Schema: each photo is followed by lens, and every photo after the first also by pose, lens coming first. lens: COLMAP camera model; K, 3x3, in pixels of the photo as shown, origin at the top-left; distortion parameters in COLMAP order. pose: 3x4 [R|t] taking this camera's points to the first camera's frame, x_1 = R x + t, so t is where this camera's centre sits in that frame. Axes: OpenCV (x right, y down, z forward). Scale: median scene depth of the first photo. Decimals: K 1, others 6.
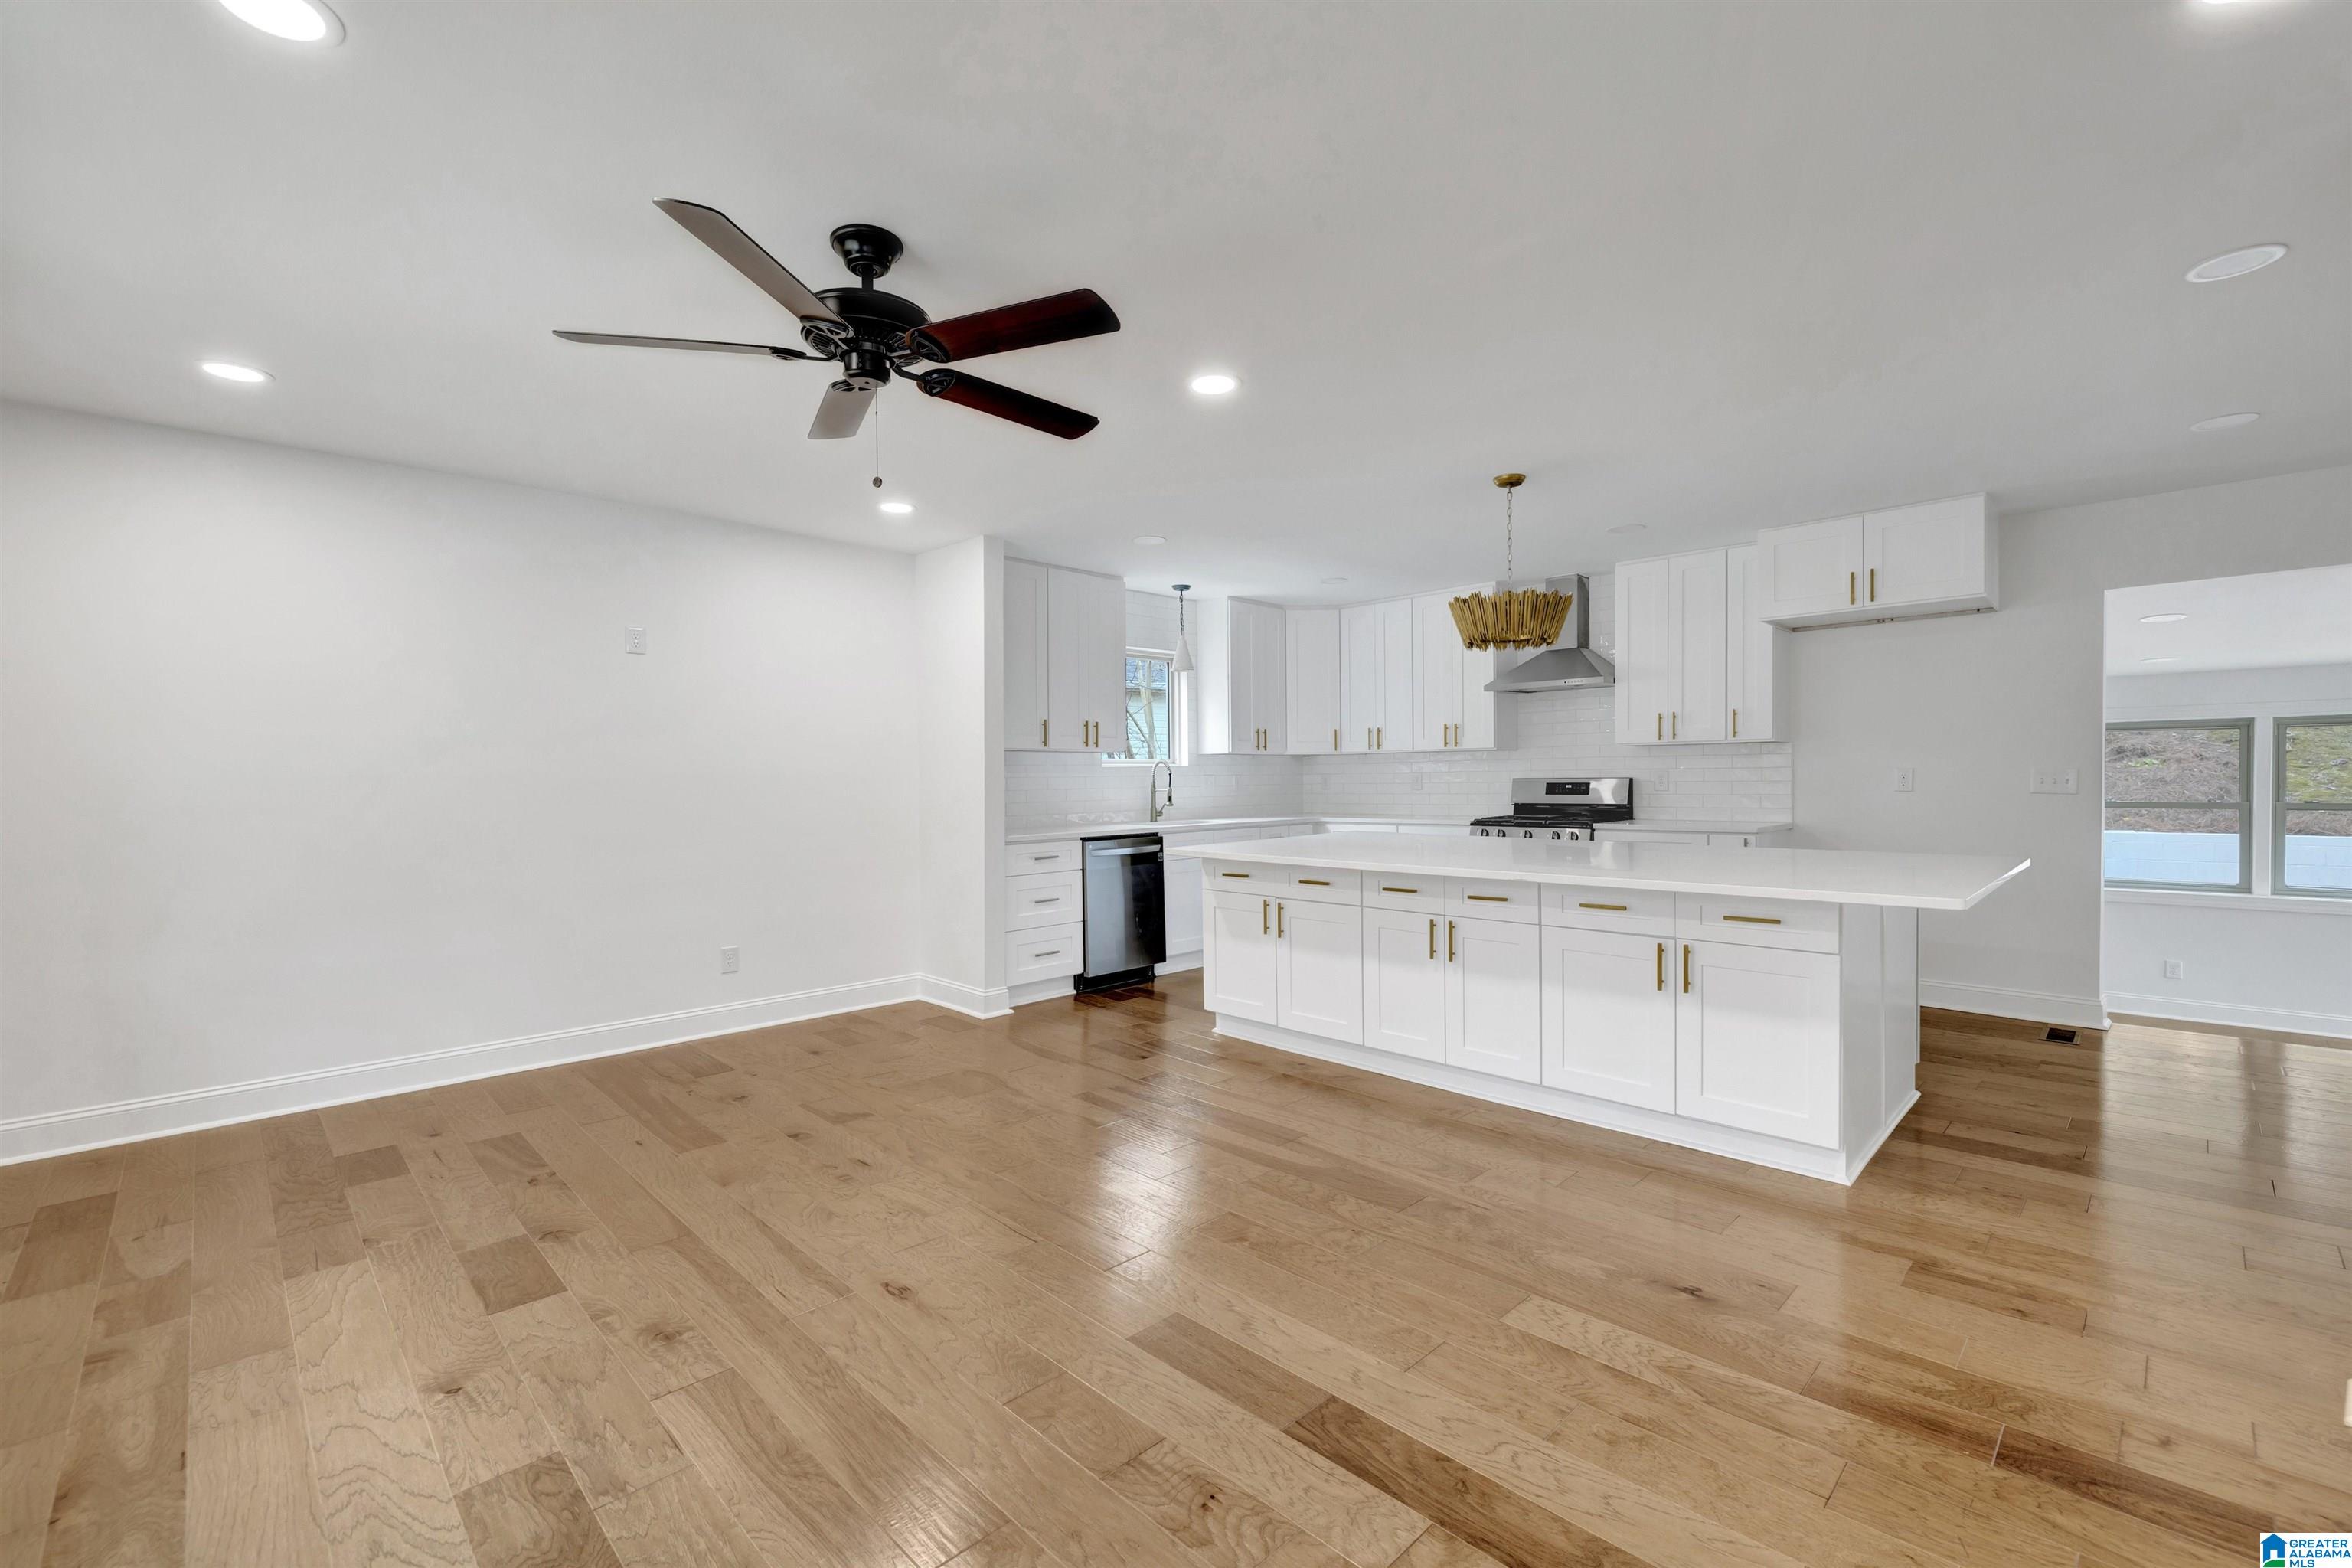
lens RADIAL K [[989.4, 0, 1177.4], [0, 989.4, 789.1], [0, 0, 1]] dist [-0.001593, -0.000438]
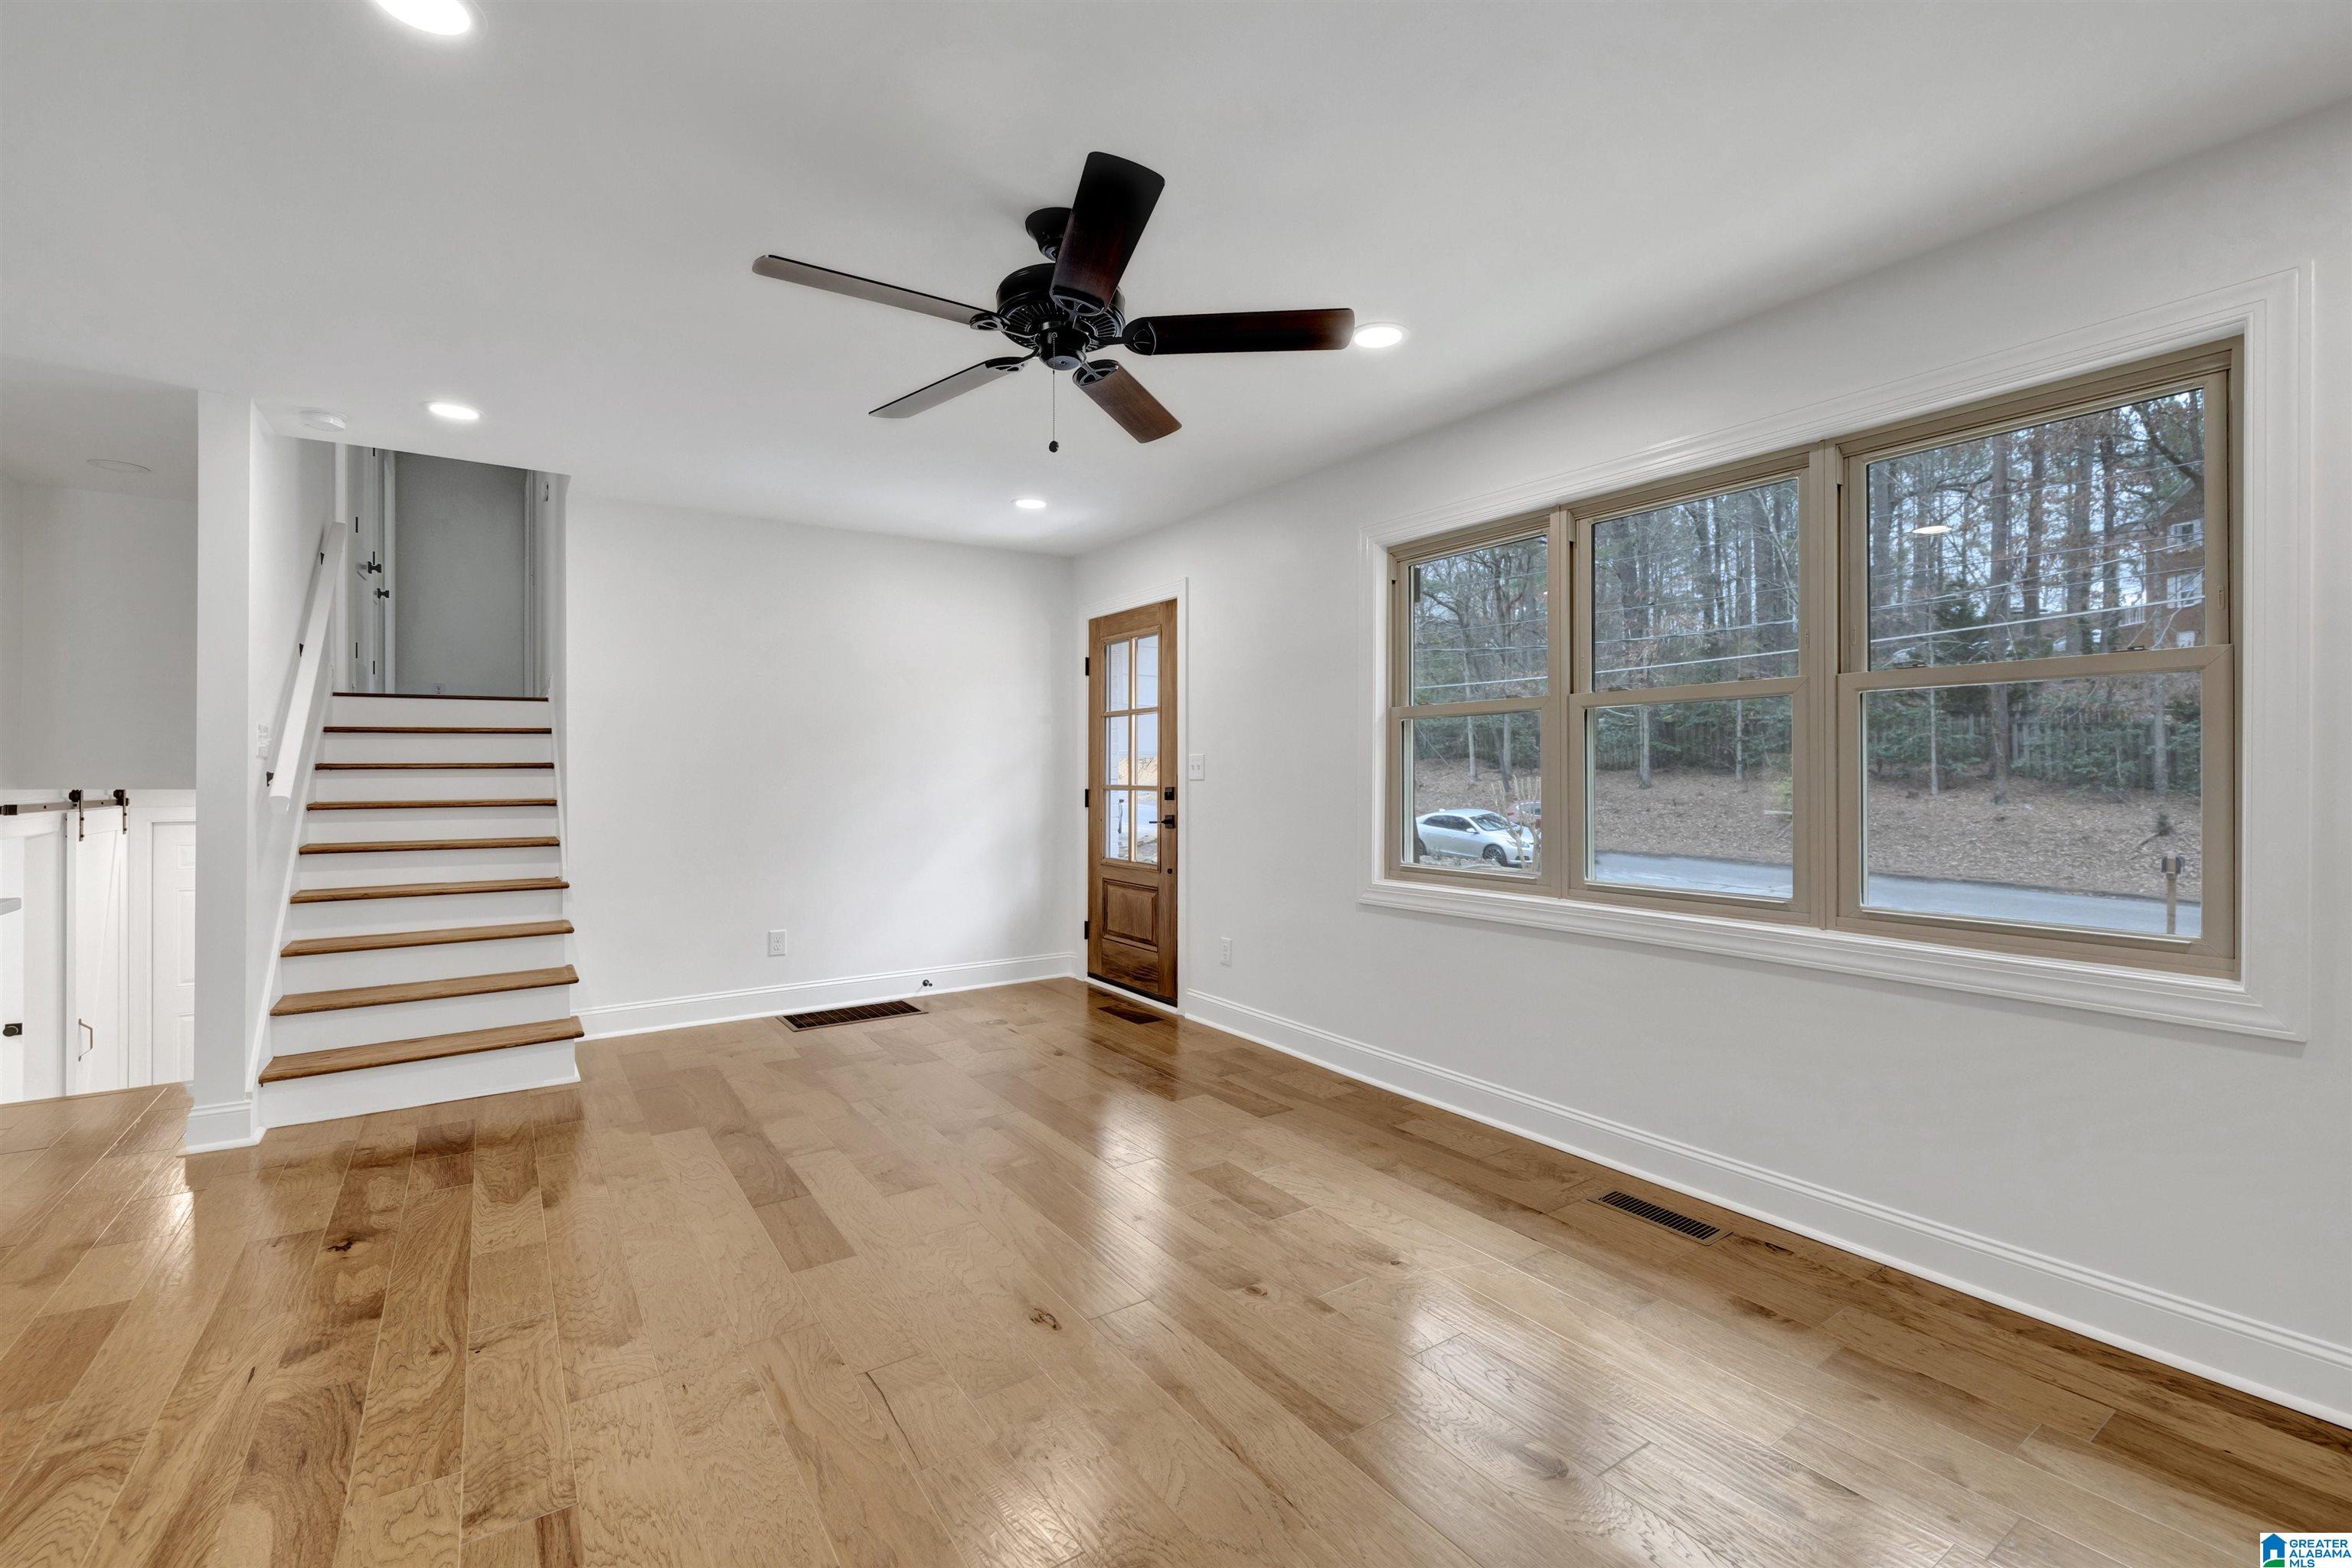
lens RADIAL K [[1007.5, 0, 1173.6], [0, 1007.5, 765.1], [0, 0, 1]] dist [-0.002140, -0.000312]
pose [[-0.984082, 0.009736, 0.177450, -0.430532], [0.009992, 0.999950, 0.000547, -0.008327], [-0.177436, 0.002311, -0.984130, 1.428092]]
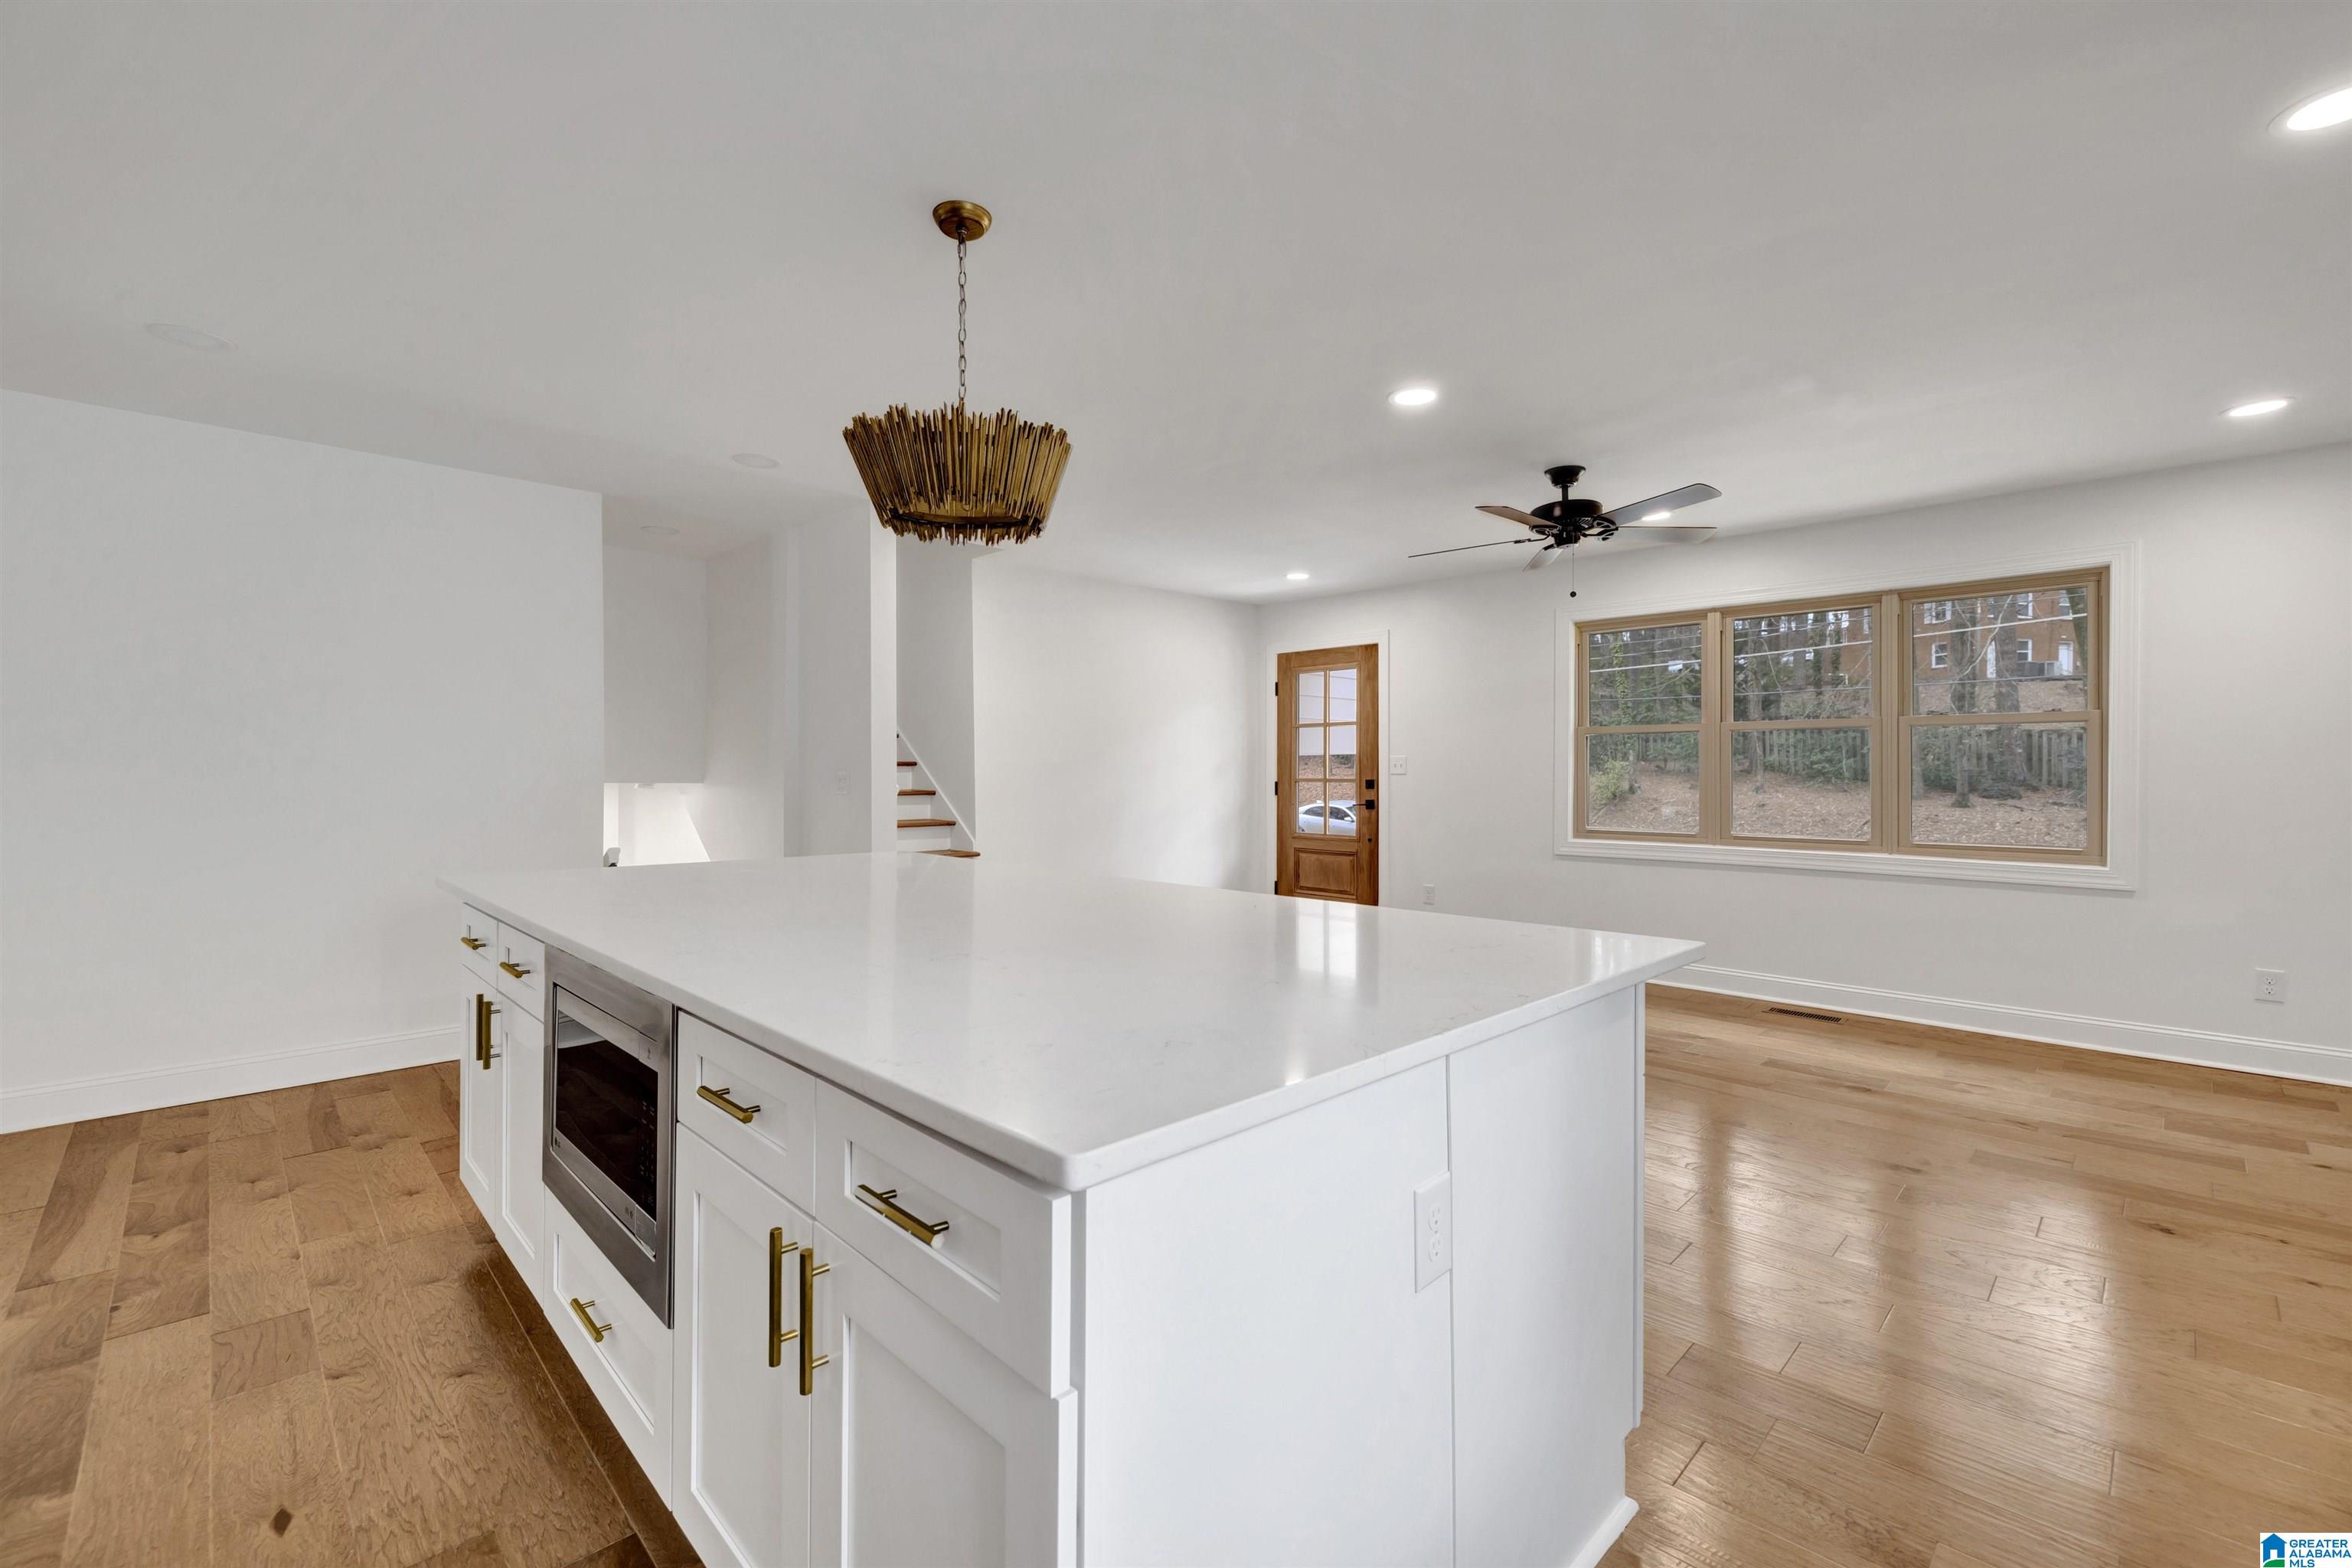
lens RADIAL K [[988.6, 0, 1176.2], [0, 988.6, 766.5], [0, 0, 1]] dist [-0.000691, 0.000272]
pose [[-0.999956, 0.008178, -0.004649, 0.297622], [0.008137, 0.999928, 0.008811, -0.024132], [0.004721, 0.008773, -0.999950, 2.029337]]
